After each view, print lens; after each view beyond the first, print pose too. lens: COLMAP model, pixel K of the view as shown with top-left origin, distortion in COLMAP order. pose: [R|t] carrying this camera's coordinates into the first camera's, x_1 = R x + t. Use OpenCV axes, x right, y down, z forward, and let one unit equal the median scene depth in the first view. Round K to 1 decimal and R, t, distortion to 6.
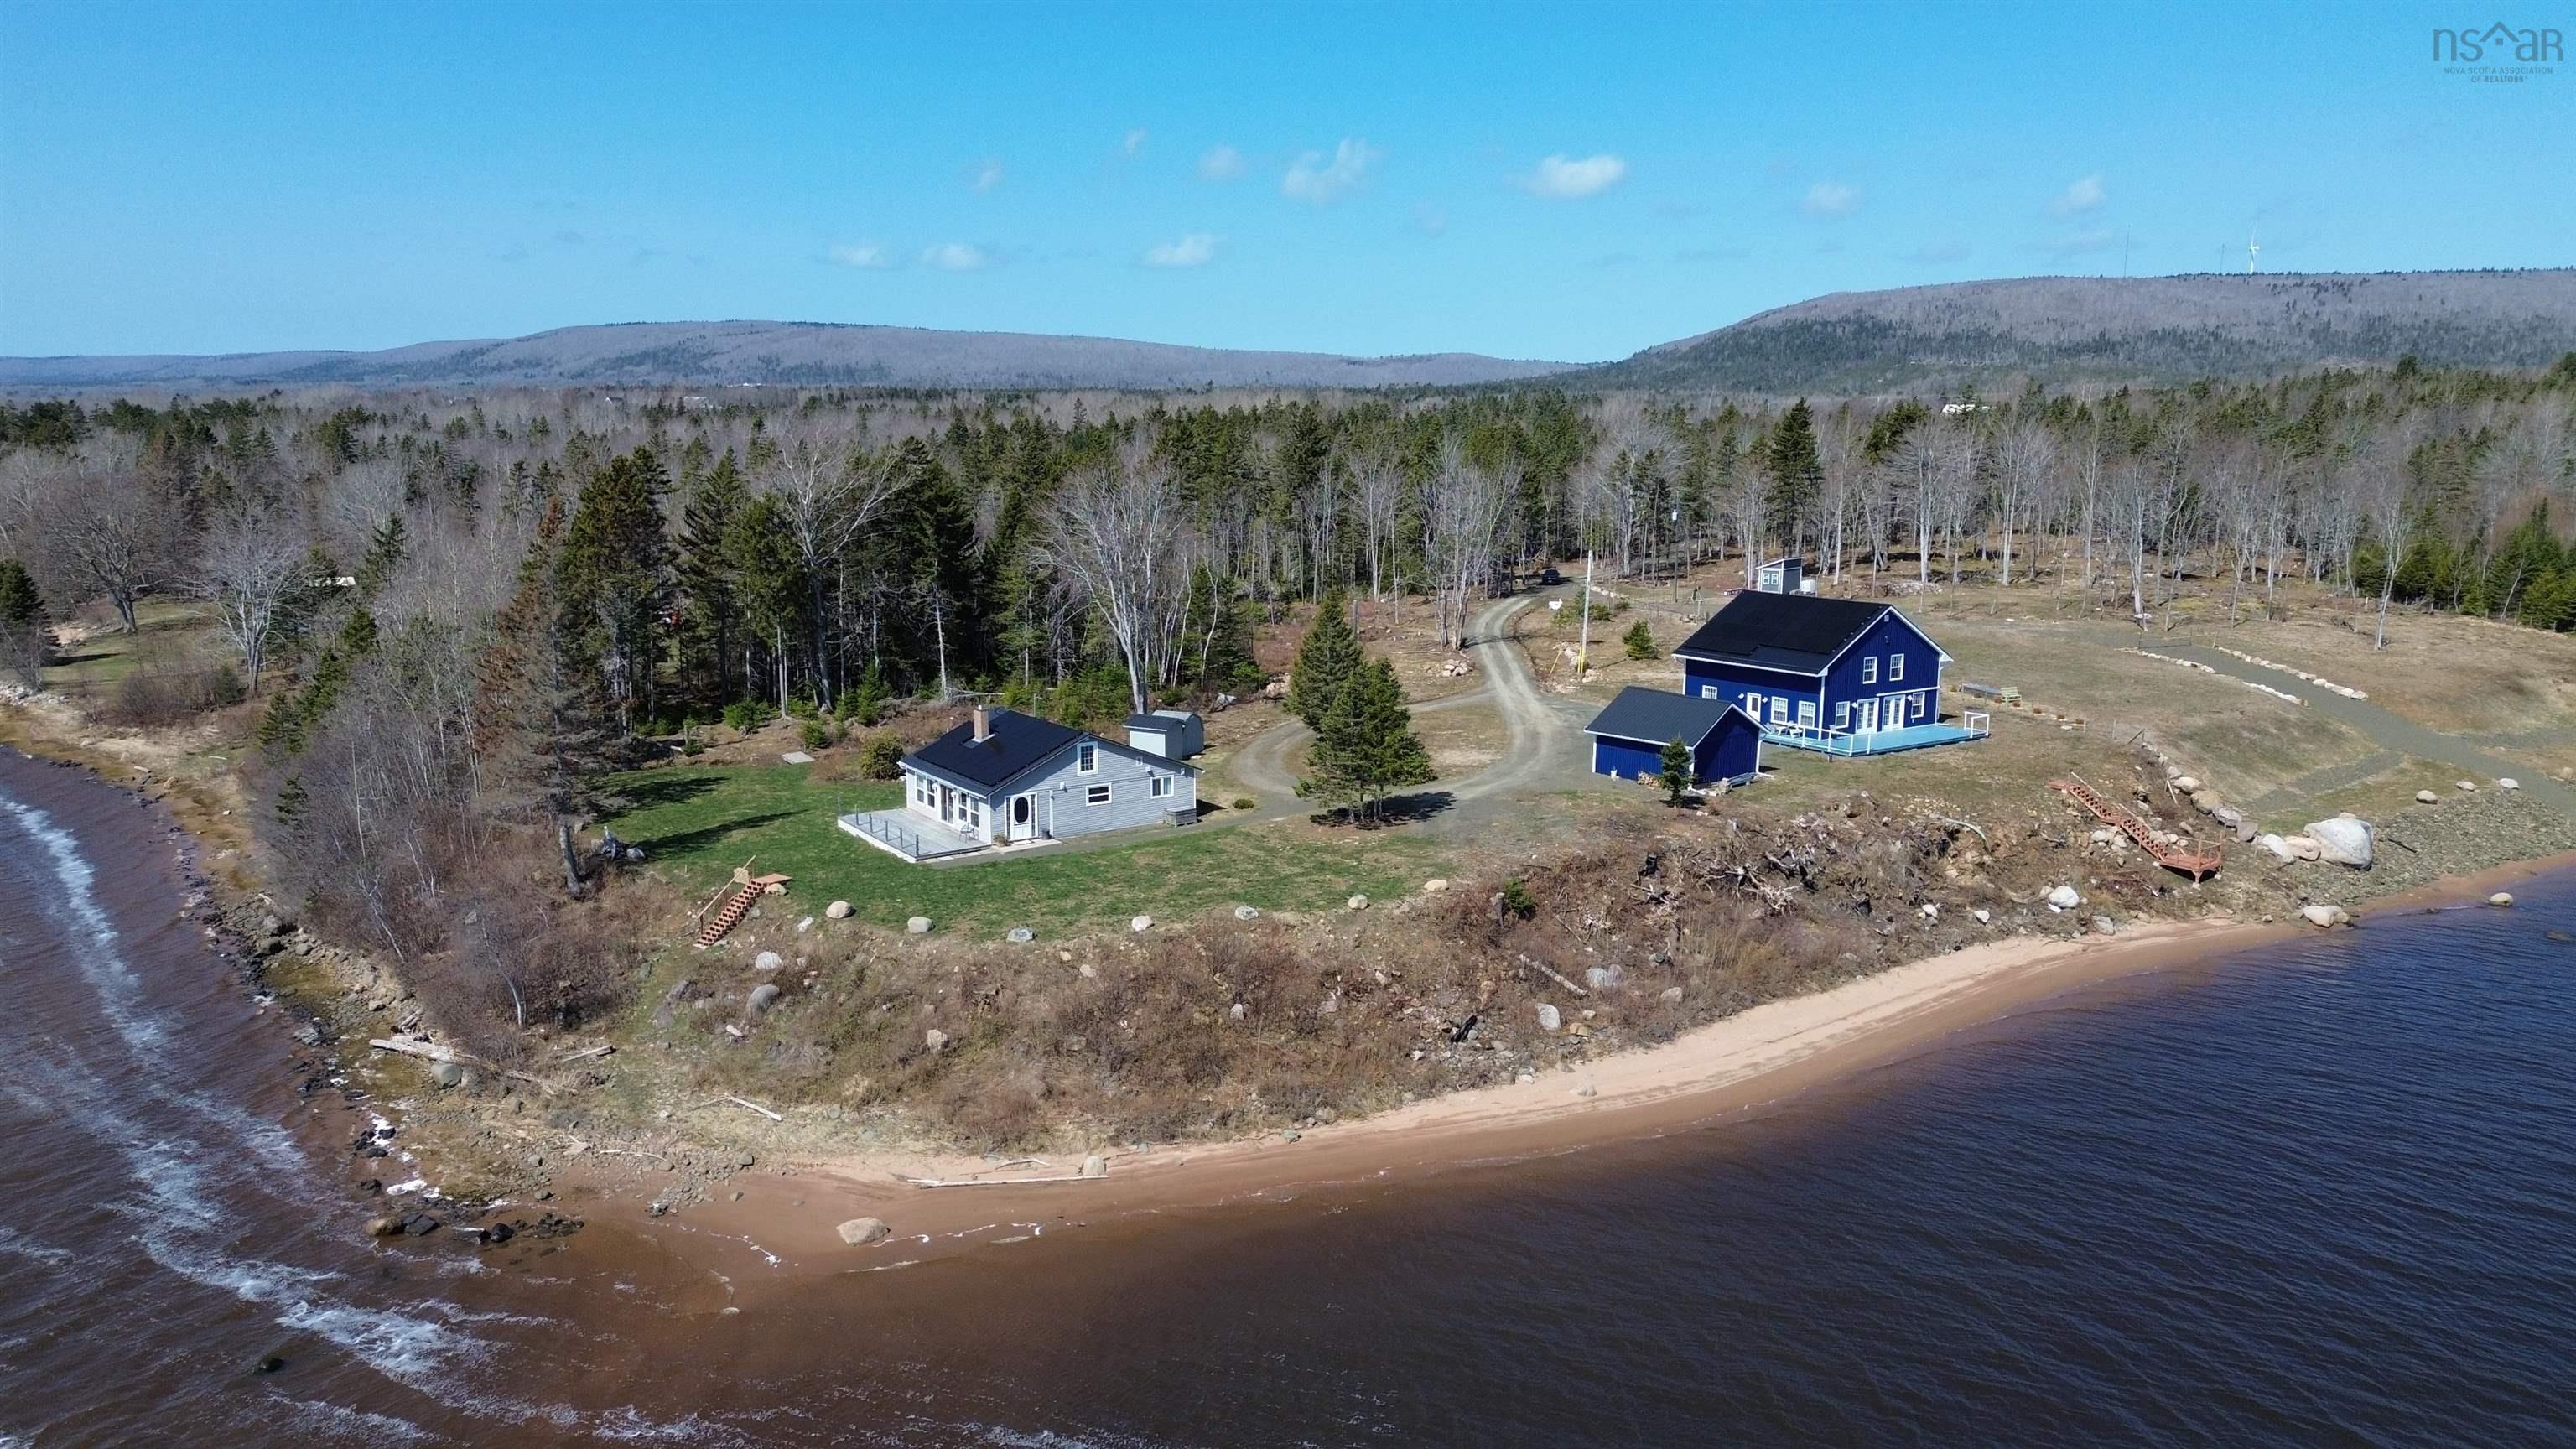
lens RADIAL K [[1814.0, 0, 1296.4], [0, 1814.0, 725.0], [0, 0, 1]] dist [0.075006, -0.064957]
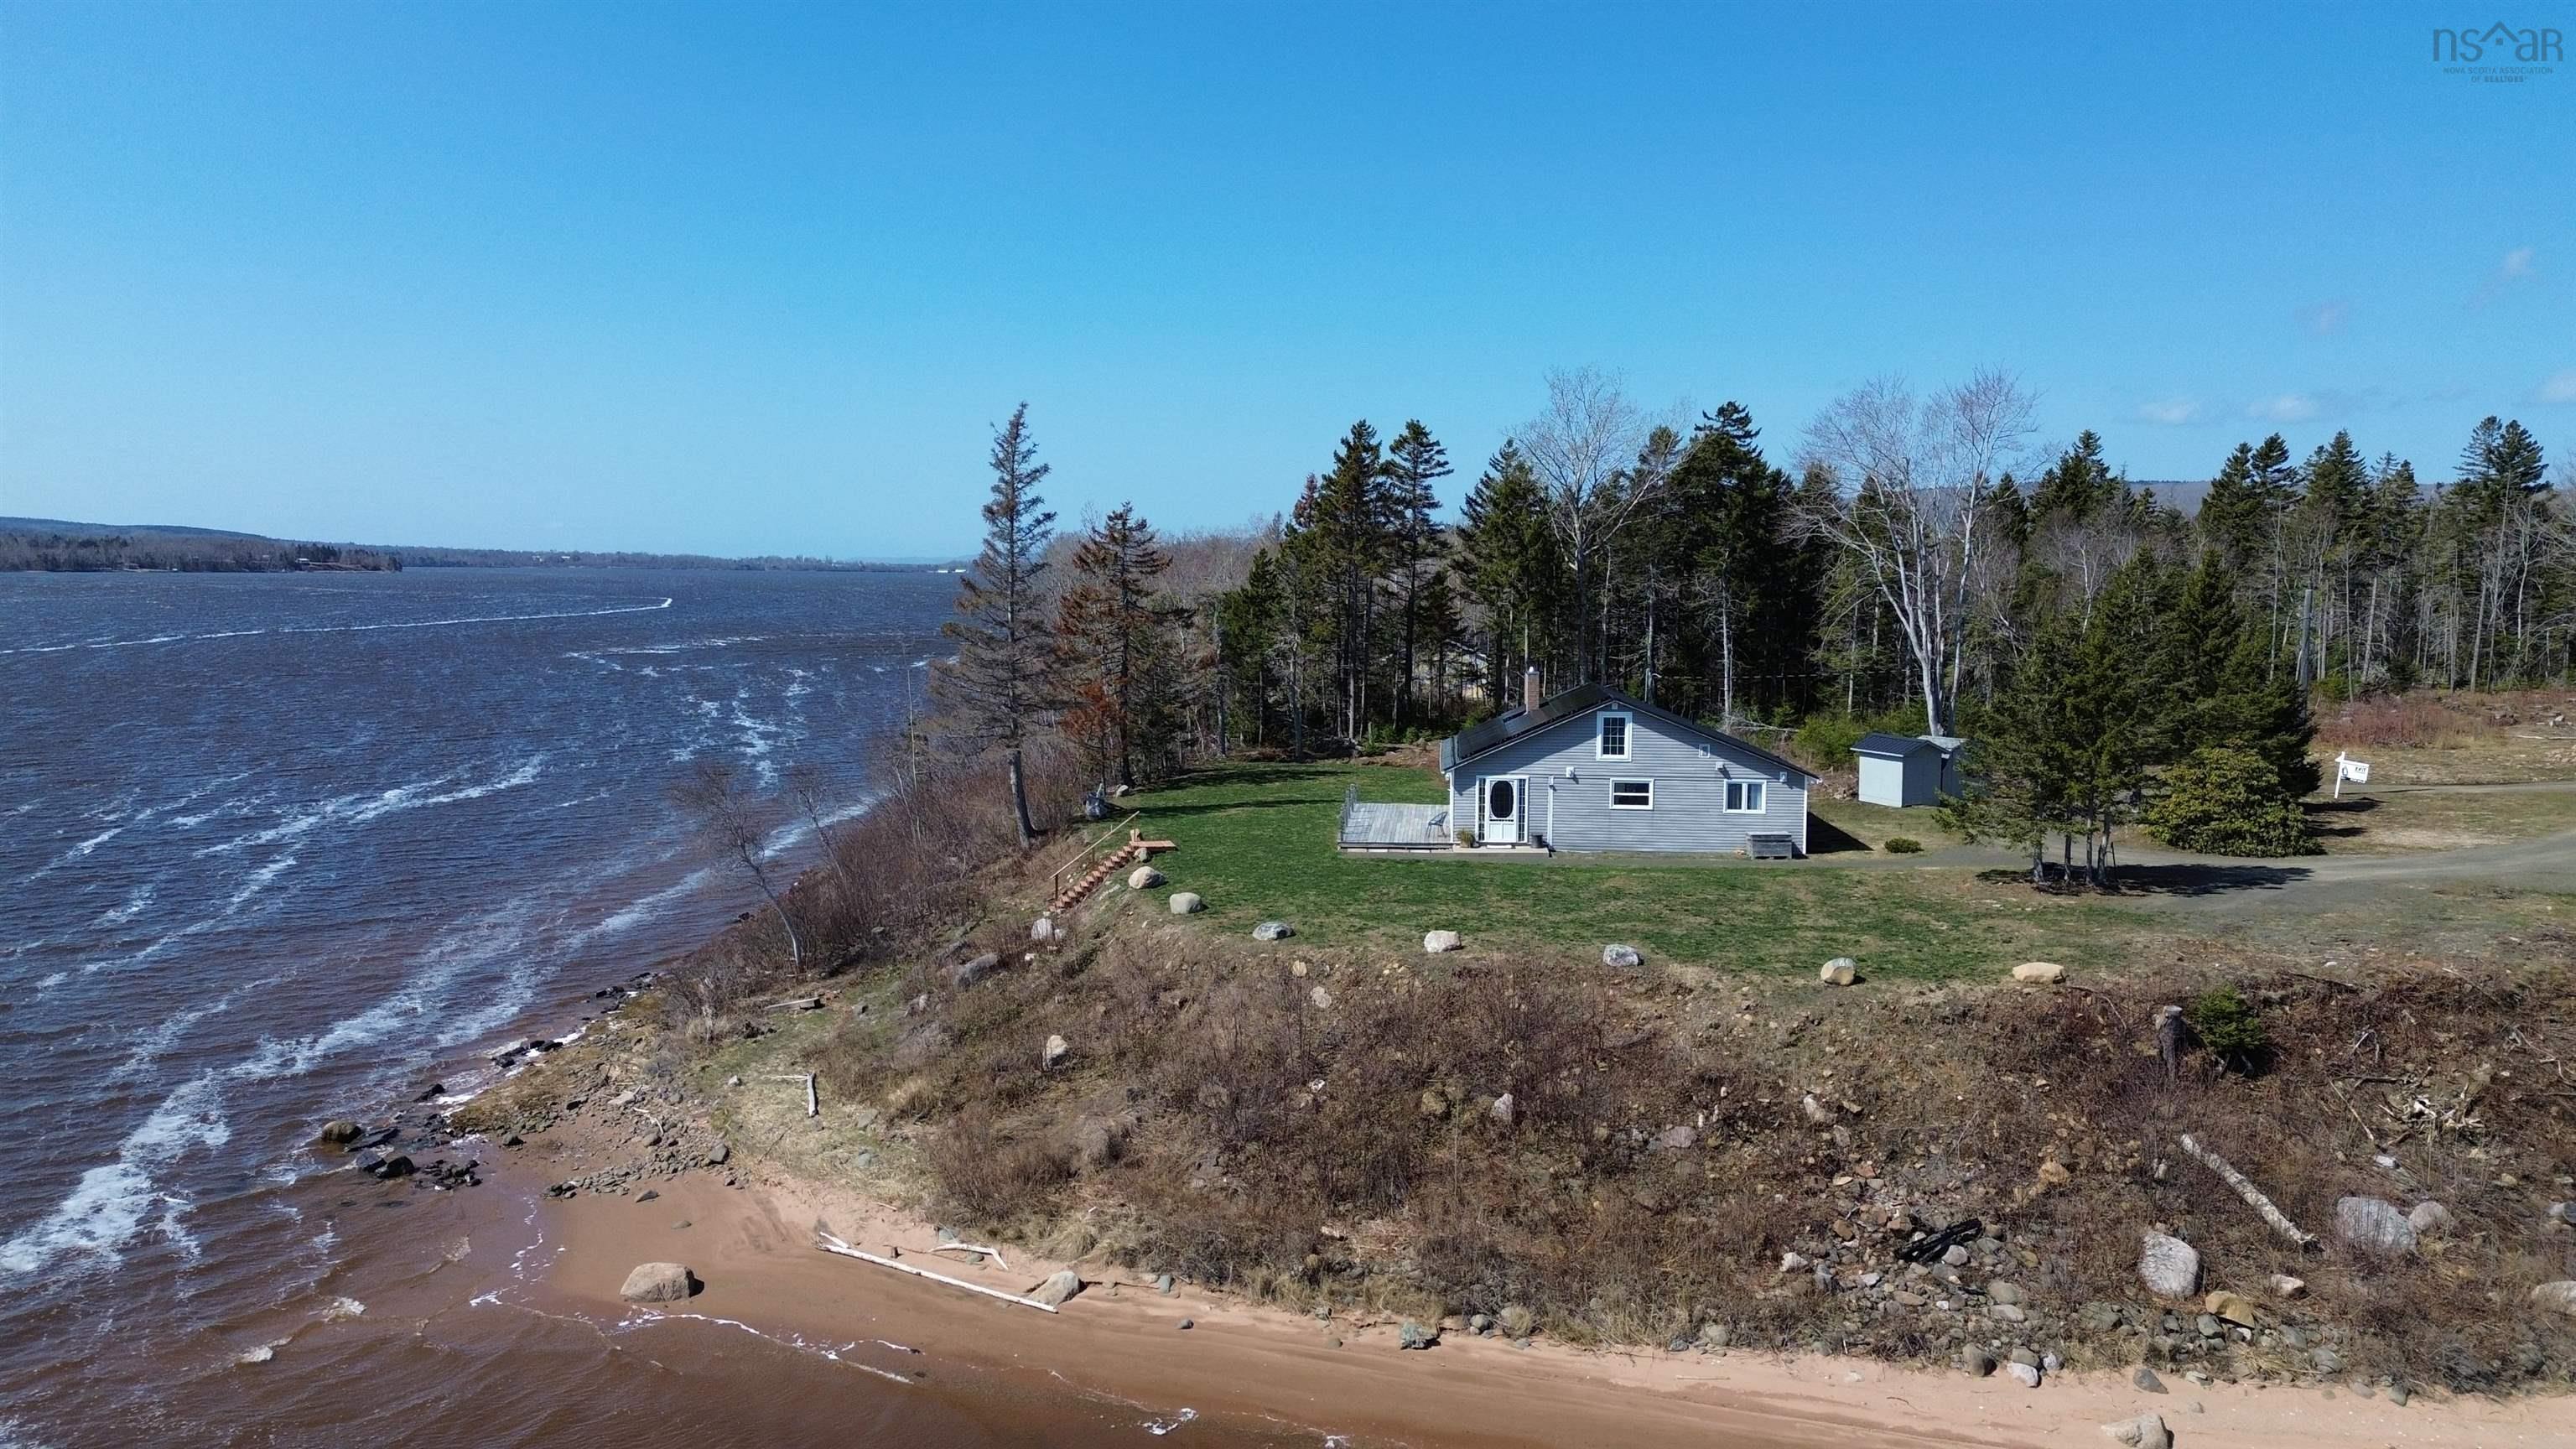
lens RADIAL K [[1814.0, 0, 1292.5], [0, 1814.0, 723.0], [0, 0, 1]] dist [0.075006, -0.064957]
pose [[0.779427, 0.054402, -0.624127, 0.170389], [-0.110668, 0.992512, -0.051693, 0.049918], [0.616642, 0.109362, 0.779611, 0.331517]]
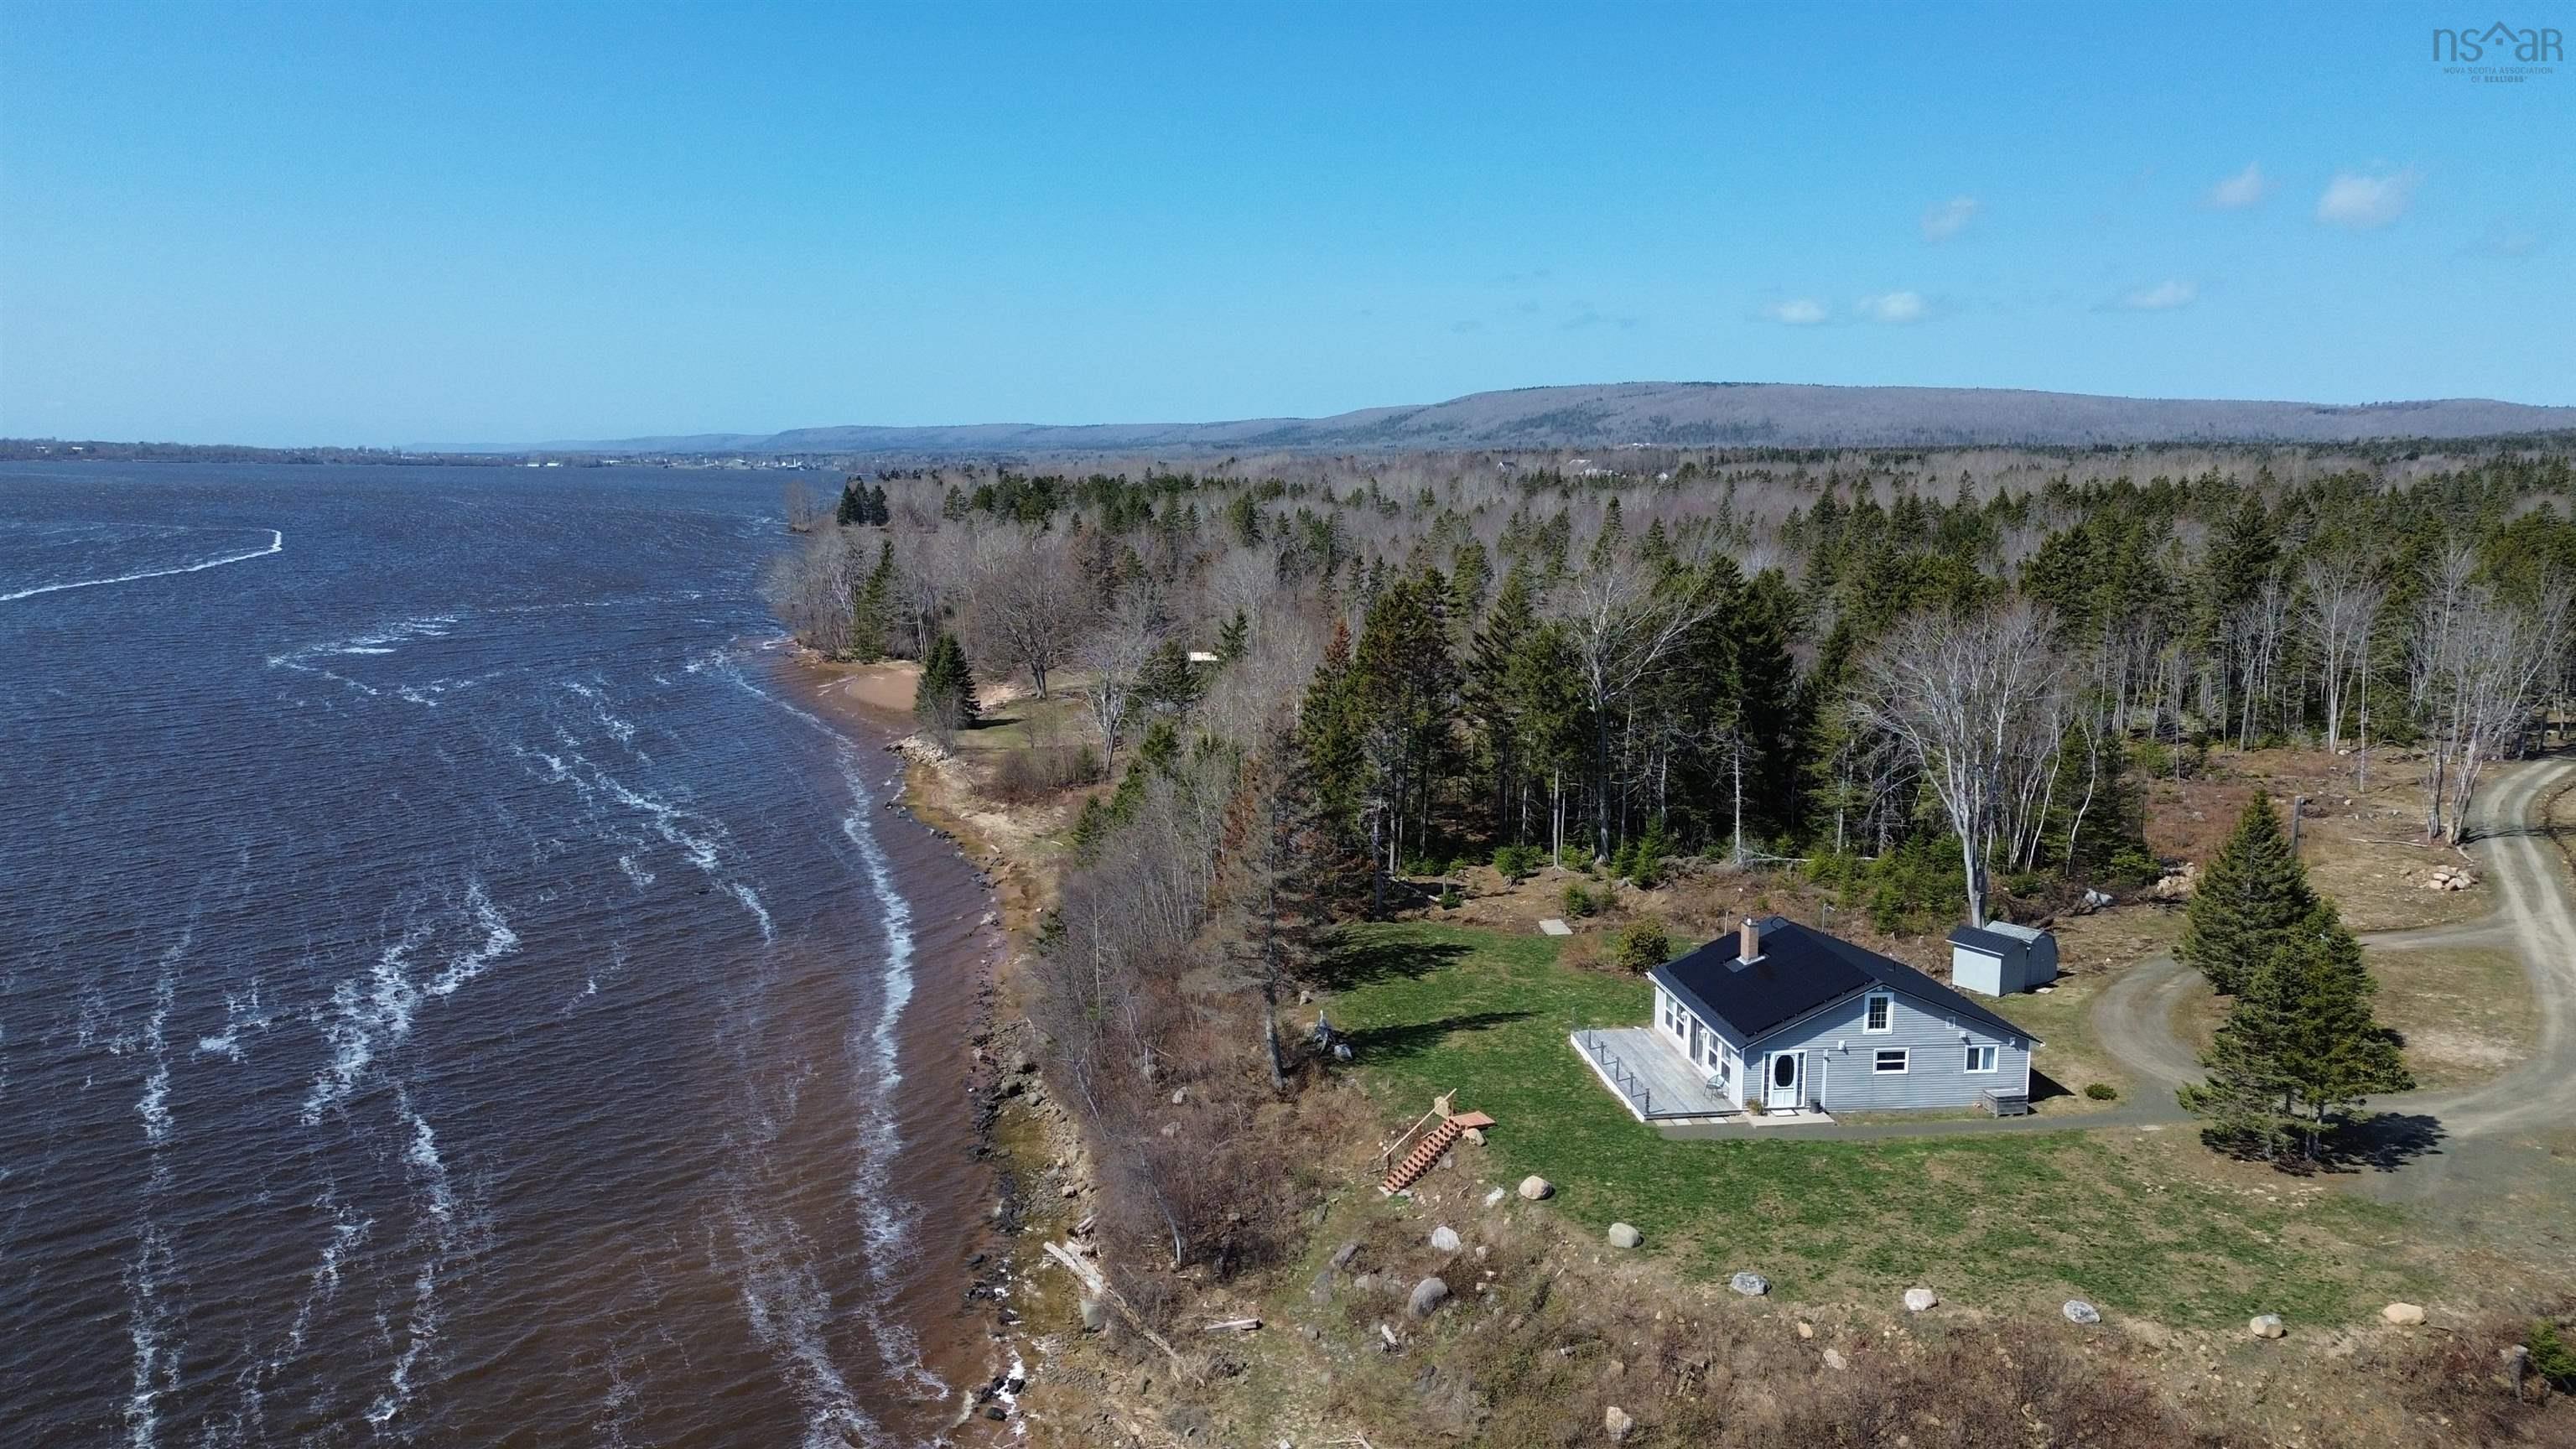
lens RADIAL K [[1814.0, 0, 1290.7], [0, 1814.0, 714.2], [0, 0, 1]] dist [0.075006, -0.064957]
pose [[0.889871, 0.065302, -0.451515, 0.004766], [-0.081463, 0.996541, -0.016424, -0.061595], [0.448880, 0.051397, 0.892113, 0.150845]]
